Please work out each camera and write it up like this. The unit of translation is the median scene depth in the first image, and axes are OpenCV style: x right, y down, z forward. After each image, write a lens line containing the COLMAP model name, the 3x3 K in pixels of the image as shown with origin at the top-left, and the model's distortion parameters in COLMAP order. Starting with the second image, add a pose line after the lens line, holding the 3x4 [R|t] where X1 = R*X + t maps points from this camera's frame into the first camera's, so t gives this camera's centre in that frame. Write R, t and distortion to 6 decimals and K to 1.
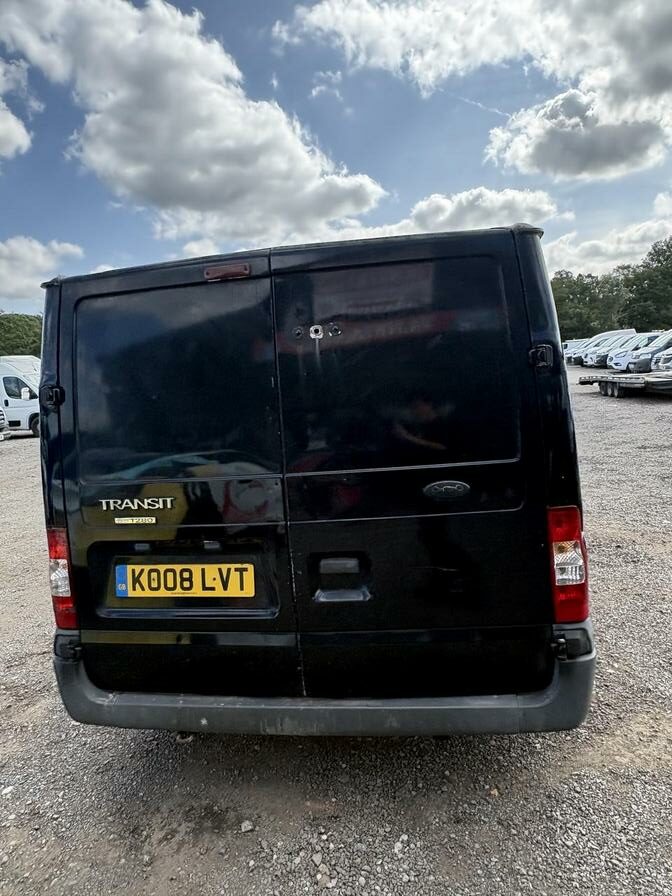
lens RADIAL K [[616.7, 0, 336.0], [0, 616.7, 448.0], [0, 0, 1]] dist [-0.004289, -0.001832]
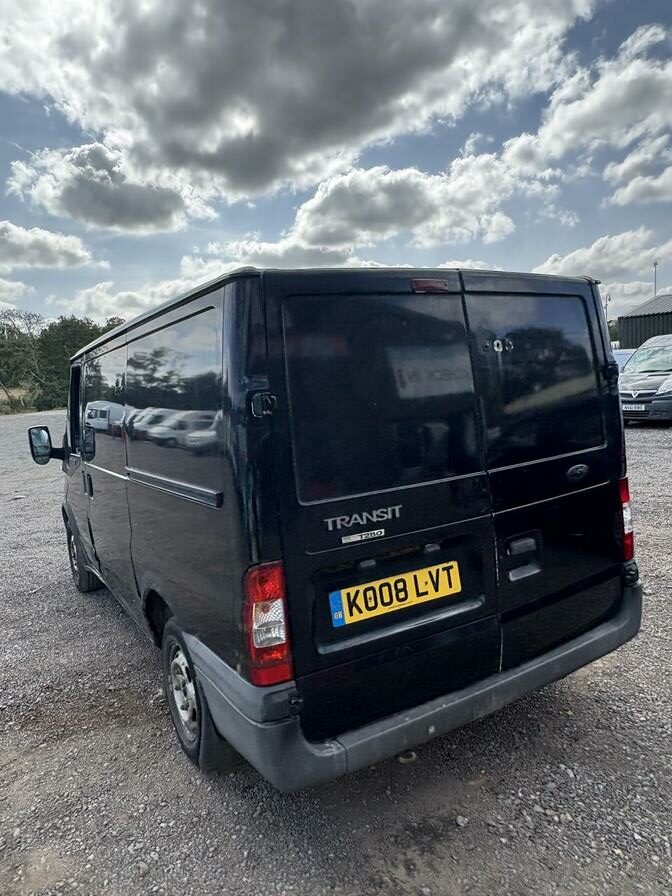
lens RADIAL K [[621.9, 0, 338.1], [0, 621.9, 457.1], [0, 0, 1]] dist [-0.003261, 0.003118]
pose [[0.762050, -0.058134, 0.644903, -0.920907], [0.097347, 0.994928, -0.025344, 0.017915], [-0.640159, 0.082093, 0.763844, 0.286223]]
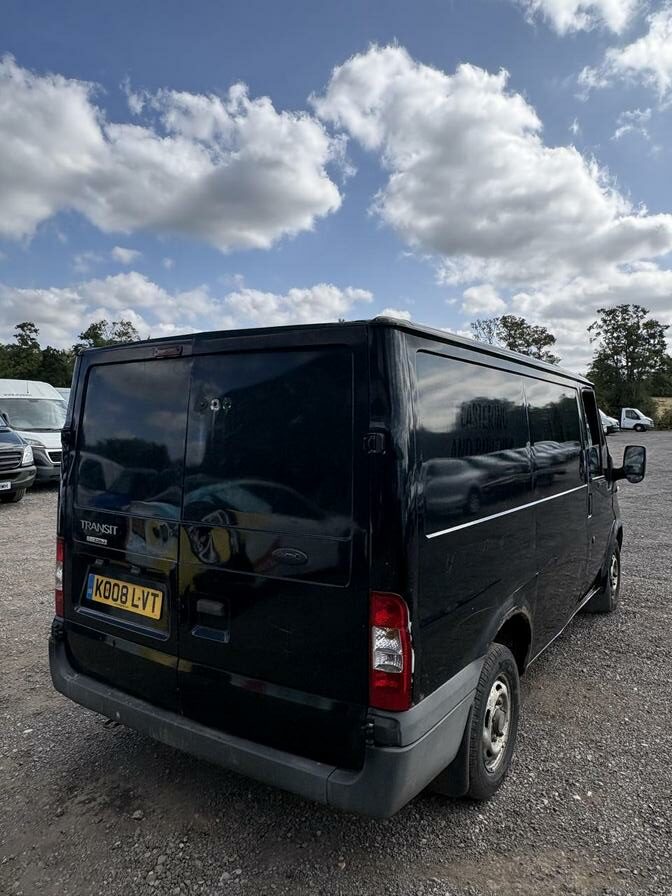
lens RADIAL K [[615.0, 0, 339.7], [0, 615.0, 446.4], [0, 0, 1]] dist [-0.012161, 0.001111]
pose [[0.910509, 0.095573, -0.402293, 0.600522], [-0.122911, 0.991502, -0.042631, -0.079400], [0.394800, 0.088263, 0.914518, 0.021221]]
